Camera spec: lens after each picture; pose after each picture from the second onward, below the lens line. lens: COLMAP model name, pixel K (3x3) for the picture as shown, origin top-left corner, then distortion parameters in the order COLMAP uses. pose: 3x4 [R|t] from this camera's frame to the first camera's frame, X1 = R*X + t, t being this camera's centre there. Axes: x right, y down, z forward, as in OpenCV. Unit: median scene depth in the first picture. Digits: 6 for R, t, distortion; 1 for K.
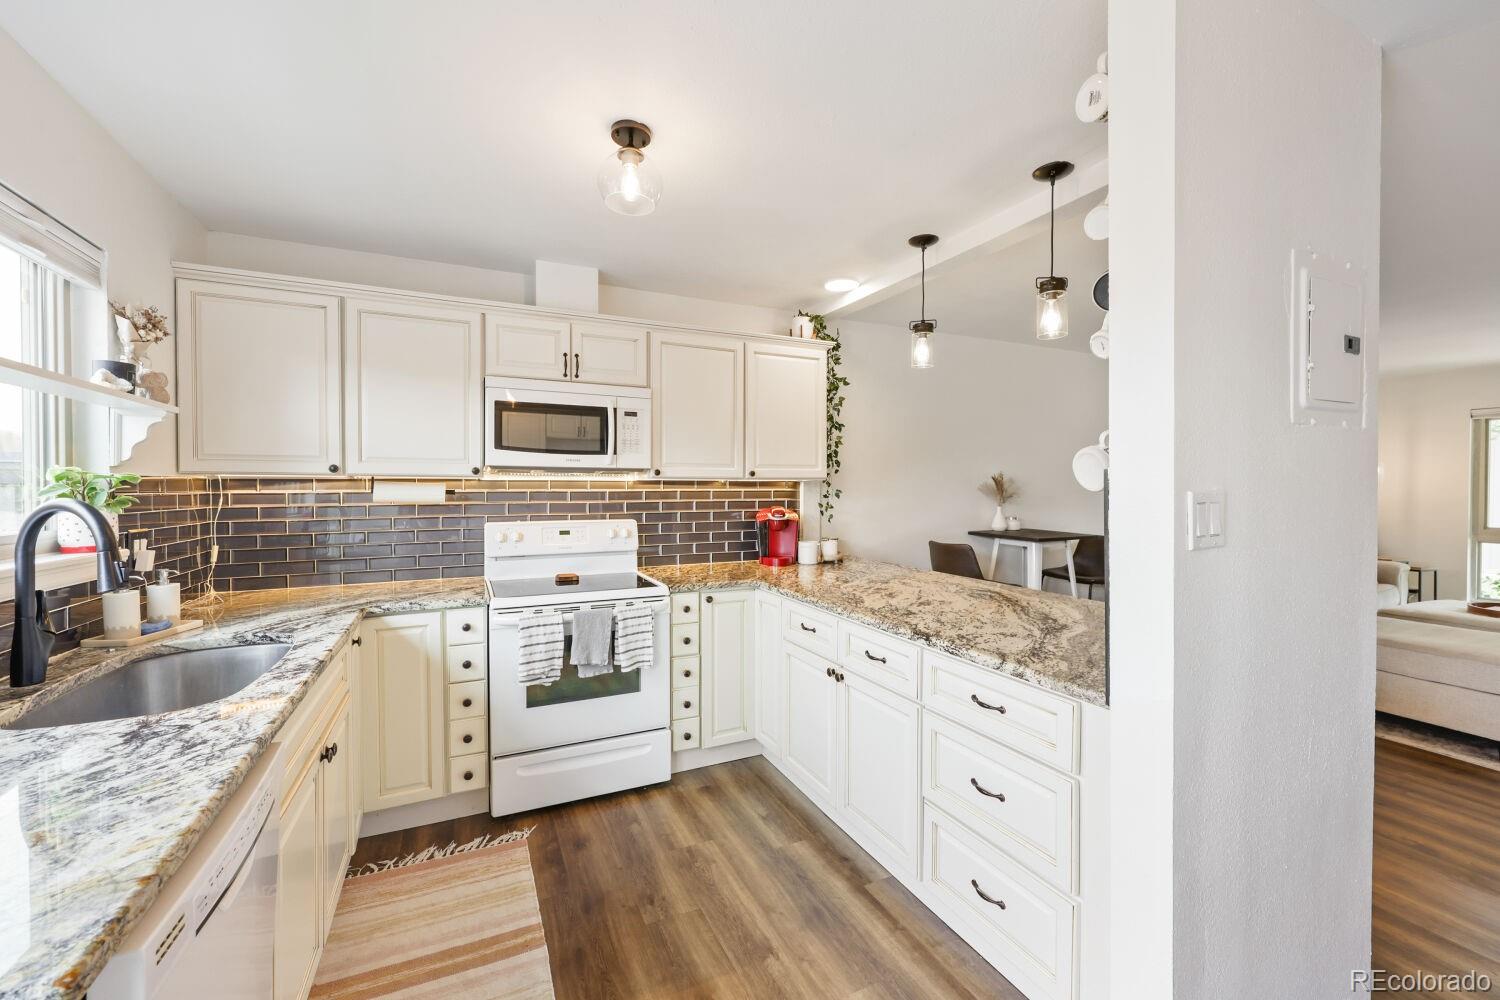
lens RADIAL K [[604.6, 0, 743.2], [0, 604.6, 494.7], [0, 0, 1]] dist [-0.002909, 0.001144]
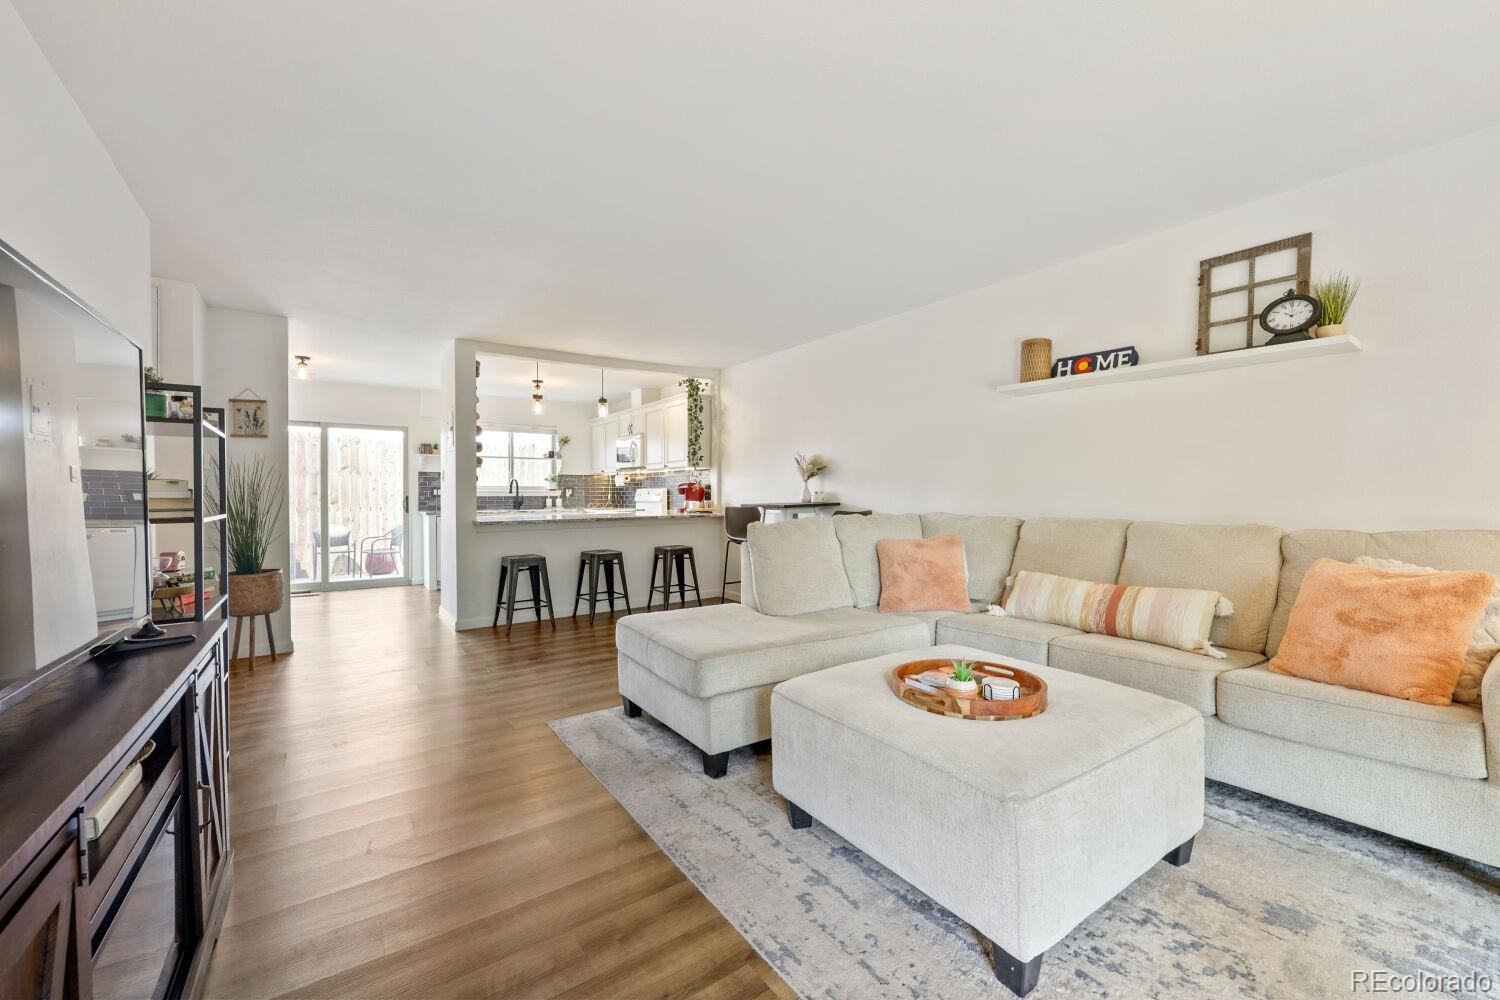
lens RADIAL K [[604.6, 0, 742.0], [0, 604.6, 495.2], [0, 0, 1]] dist [-0.002909, 0.001144]
pose [[0.163232, 0.003755, -0.986580, 2.710991], [-0.006394, 0.999976, 0.002748, 0.074037], [0.986567, 0.005860, 0.163253, 1.179246]]
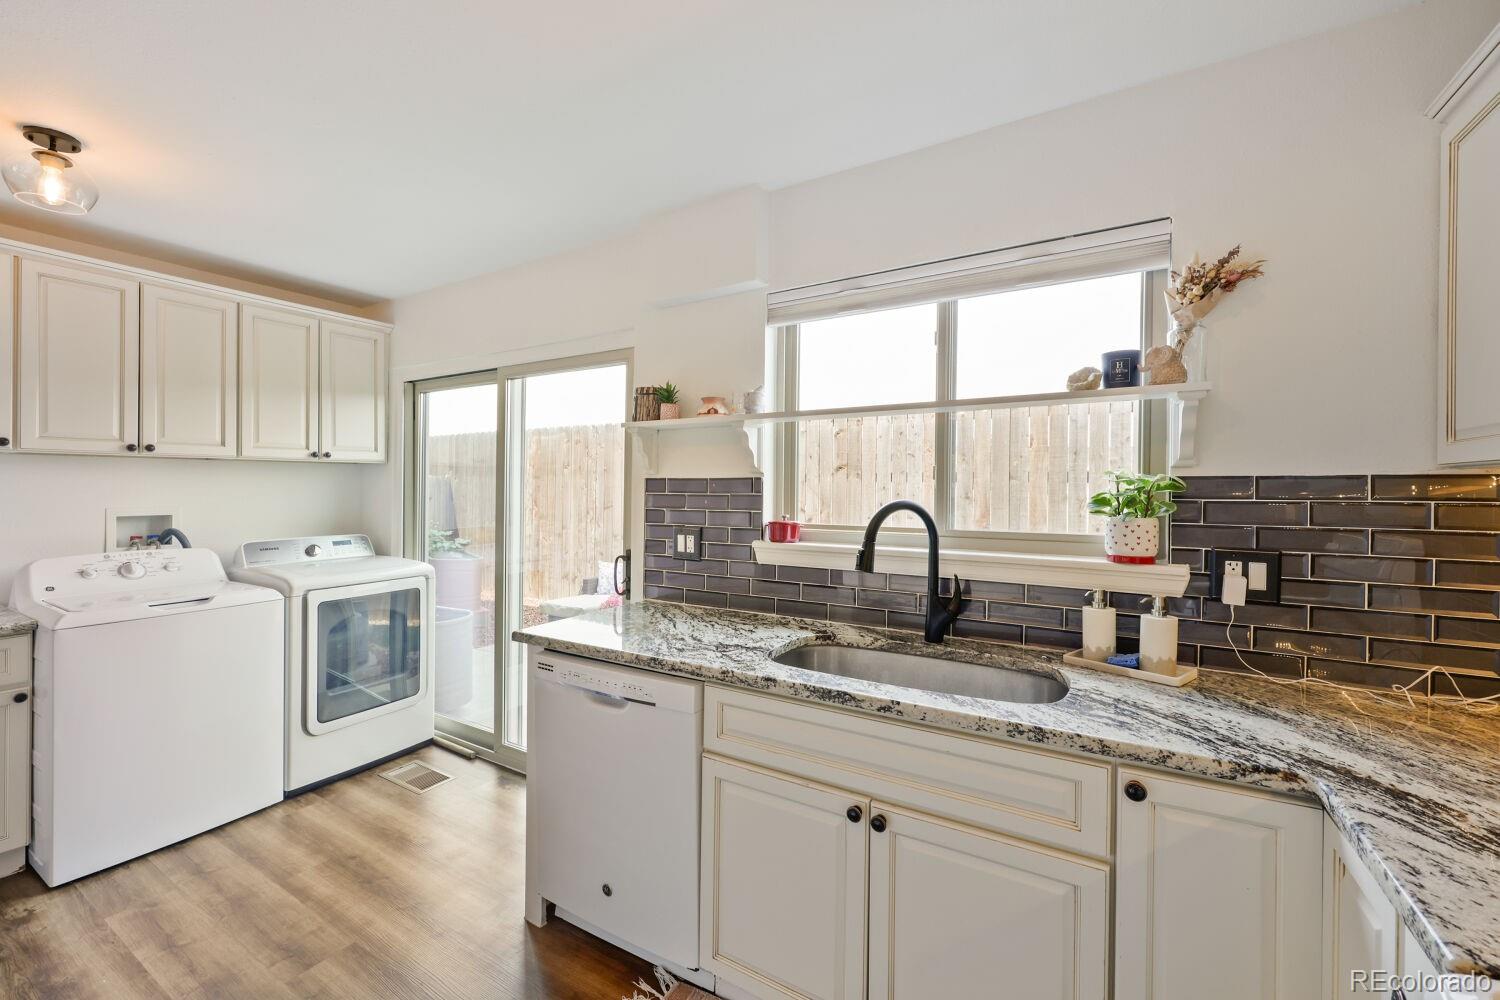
lens RADIAL K [[604.6, 0, 744.4], [0, 604.6, 489.4], [0, 0, 1]] dist [-0.002909, 0.001144]
pose [[-0.828970, -0.002440, -0.559287, -0.055690], [-0.007494, 0.999949, 0.006744, -0.012529], [0.559242, 0.009782, -0.828947, 0.987945]]
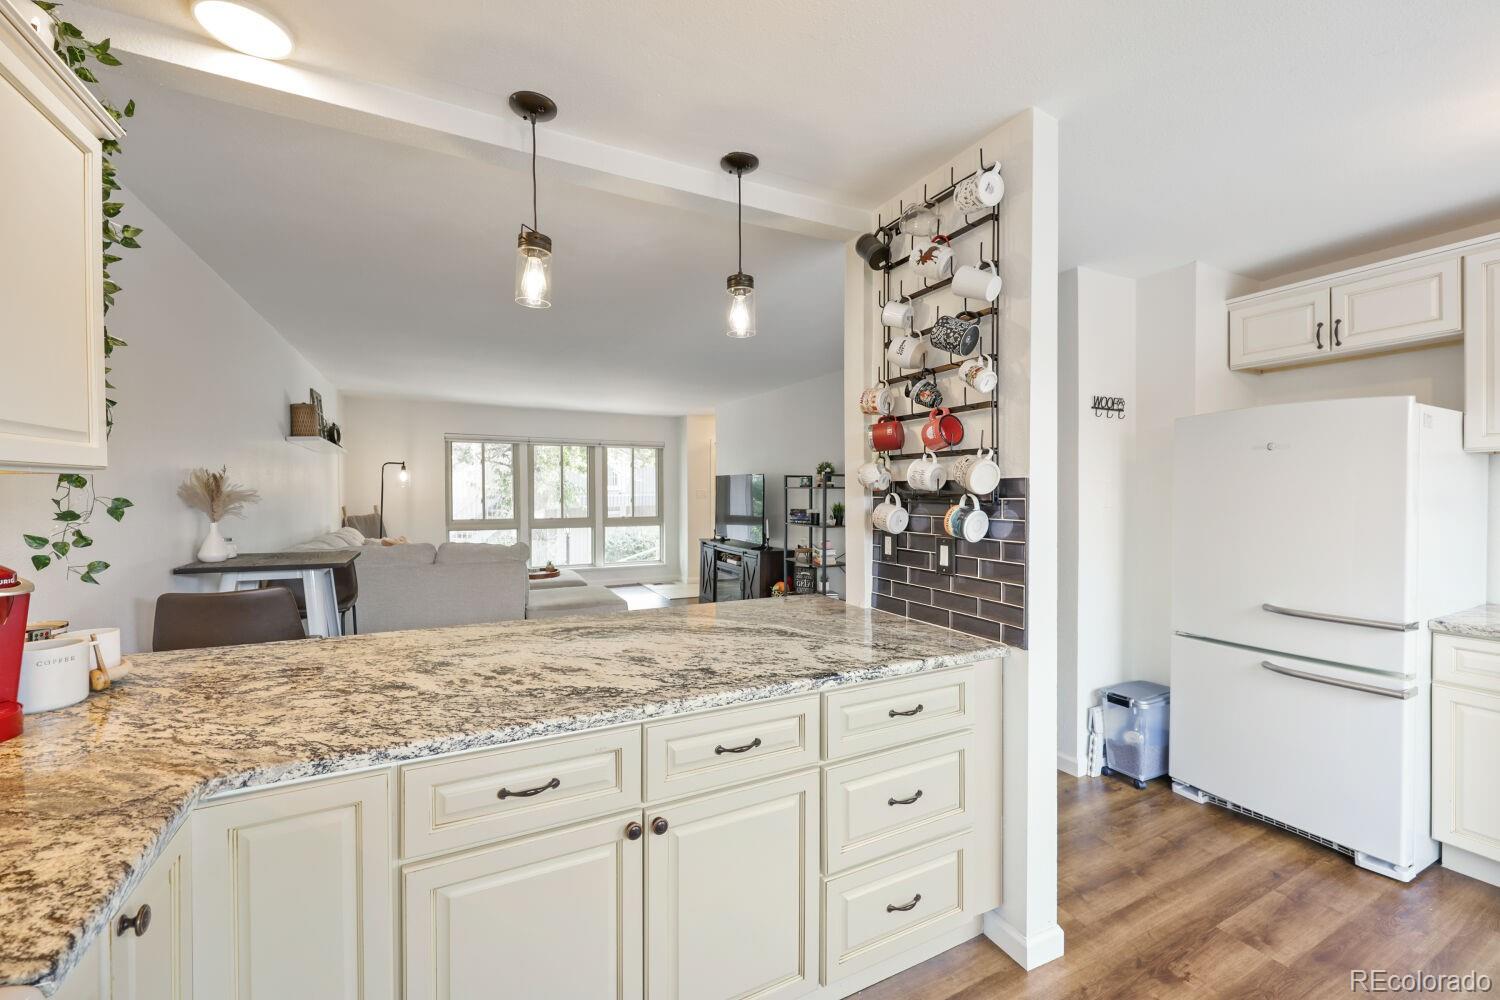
lens RADIAL K [[604.6, 0, 751.0], [0, 604.6, 501.3], [0, 0, 1]] dist [-0.002909, 0.001144]
pose [[-0.045552, -0.019878, 0.998764, -0.361336], [0.011836, 0.999721, 0.020437, -0.012781], [-0.998892, 0.012753, -0.045304, 0.829575]]
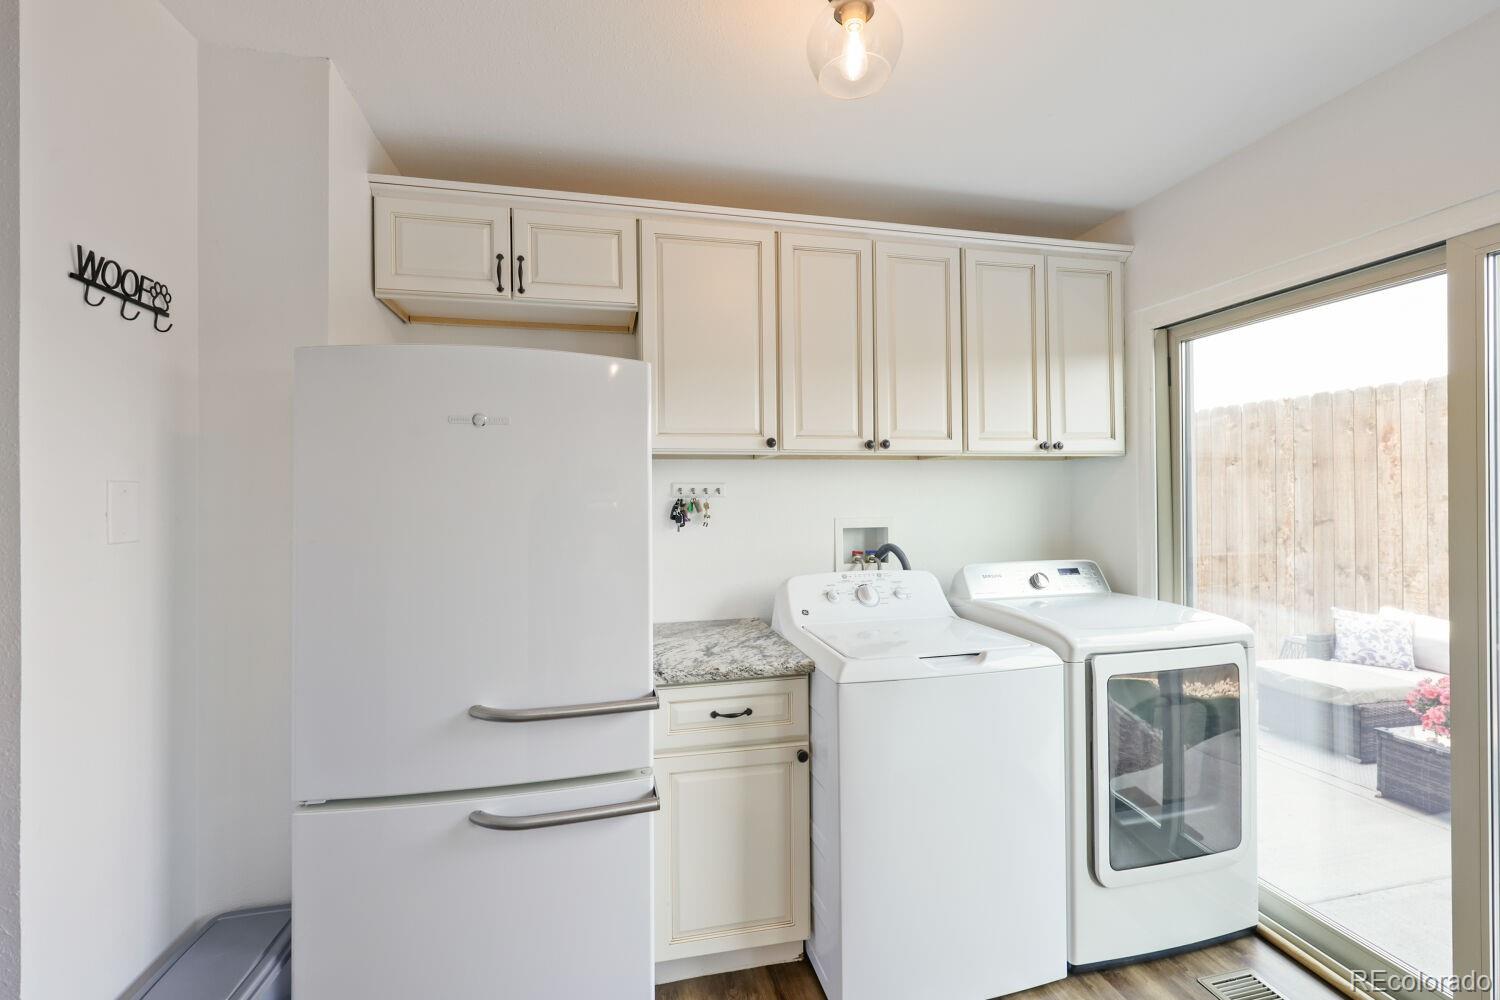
lens RADIAL K [[623.6, 0, 746.2], [0, 623.6, 494.3], [0, 0, 1]] dist [-0.008528, 0.000143]
pose [[-0.976933, 0.007978, 0.213395, 0.207903], [0.008420, 0.999964, 0.001163, -0.003546], [-0.213378, 0.002933, -0.976965, 0.448315]]
